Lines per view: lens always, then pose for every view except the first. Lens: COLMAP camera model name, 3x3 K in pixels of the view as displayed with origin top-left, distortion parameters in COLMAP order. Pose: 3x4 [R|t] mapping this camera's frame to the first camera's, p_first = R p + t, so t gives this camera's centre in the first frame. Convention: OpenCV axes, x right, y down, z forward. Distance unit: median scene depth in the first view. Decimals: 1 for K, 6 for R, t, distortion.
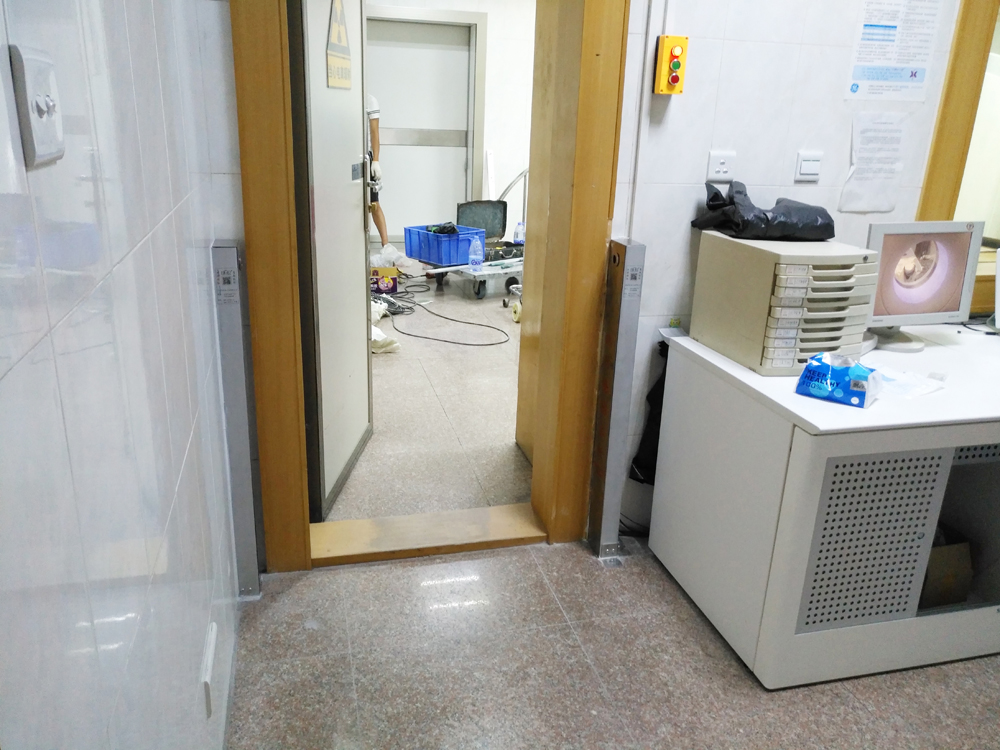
lens RADIAL K [[785.0, 0, 500.0], [0, 785.0, 375.0], [0, 0, 1]] dist [-0.023750, 0.073934]
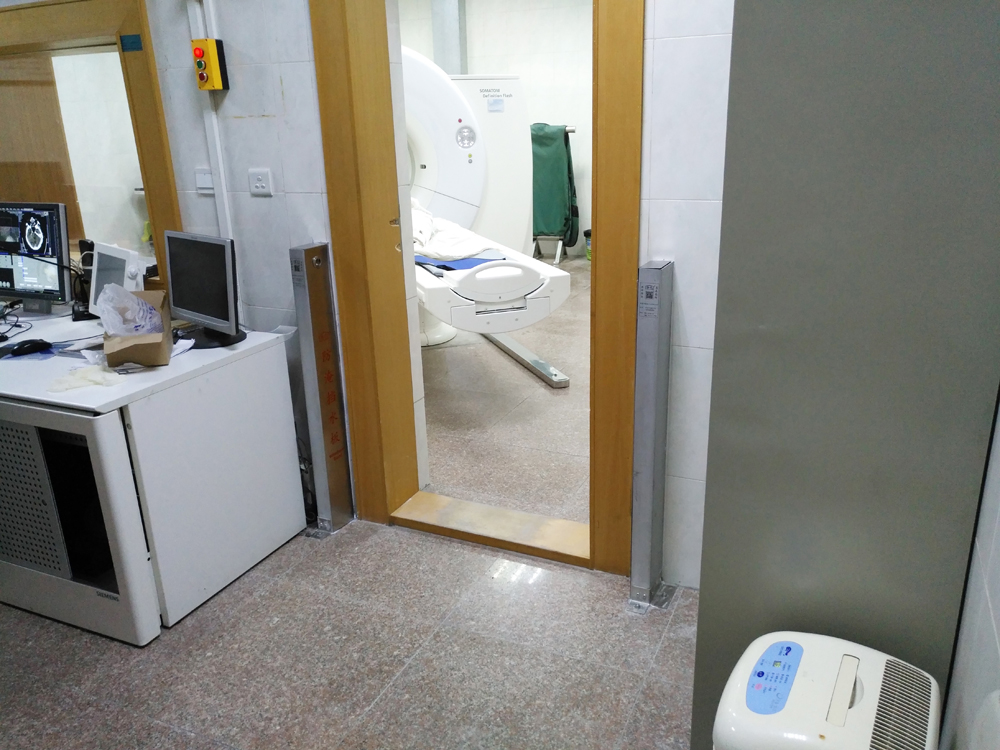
lens RADIAL K [[785.0, 0, 500.0], [0, 785.0, 375.0], [0, 0, 1]] dist [-0.023750, 0.073934]
pose [[0.806853, 0.139649, -0.574009, 0.576290], [-0.144642, 0.988783, 0.037243, -0.040495], [0.572771, 0.052976, 0.818002, 0.141940]]
